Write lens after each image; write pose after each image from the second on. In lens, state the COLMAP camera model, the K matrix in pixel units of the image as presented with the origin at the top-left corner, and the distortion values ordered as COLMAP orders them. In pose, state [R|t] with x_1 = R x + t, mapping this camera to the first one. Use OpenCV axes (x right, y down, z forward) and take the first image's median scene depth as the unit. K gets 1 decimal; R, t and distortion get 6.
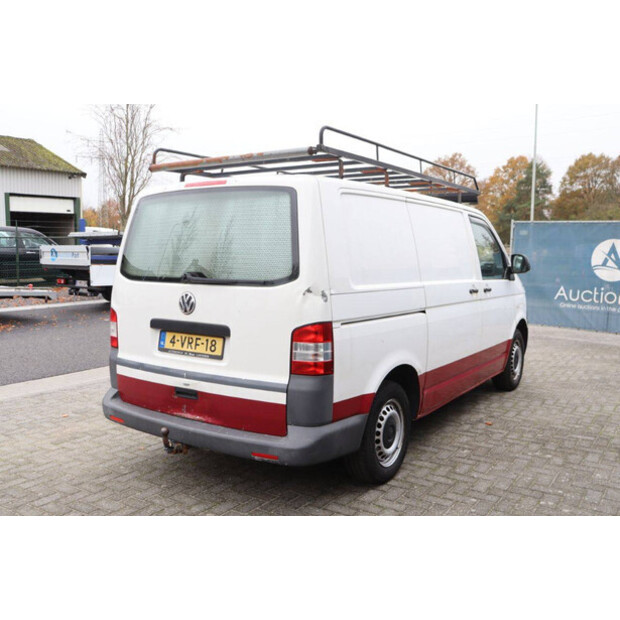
lens RADIAL K [[594.6, 0, 310.0], [0, 594.6, 310.0], [0, 0, 1]] dist [-0.004160, -0.003088]
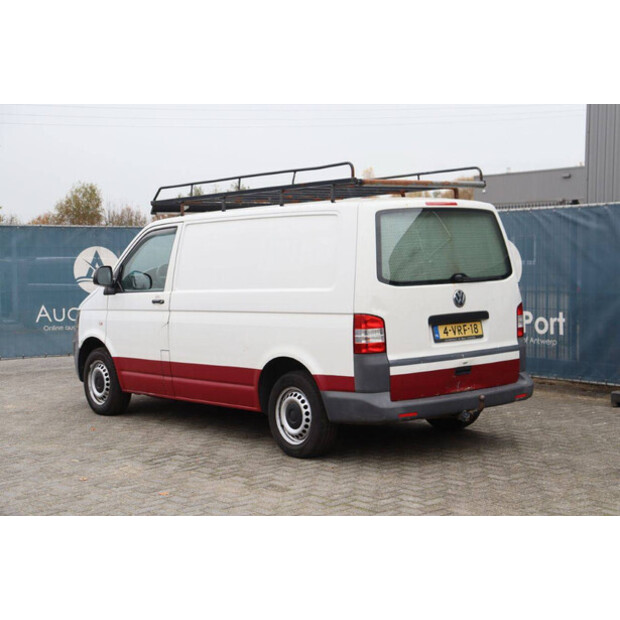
lens RADIAL K [[1099.6, 0, 310.0], [0, 1099.6, 310.0], [0, 0, 1]] dist [-0.035367, -0.101449]
pose [[0.288106, -0.066762, 0.955269, -2.431109], [0.125238, 0.991625, 0.031531, -0.096304], [-0.949374, 0.110552, 0.294054, 0.596383]]
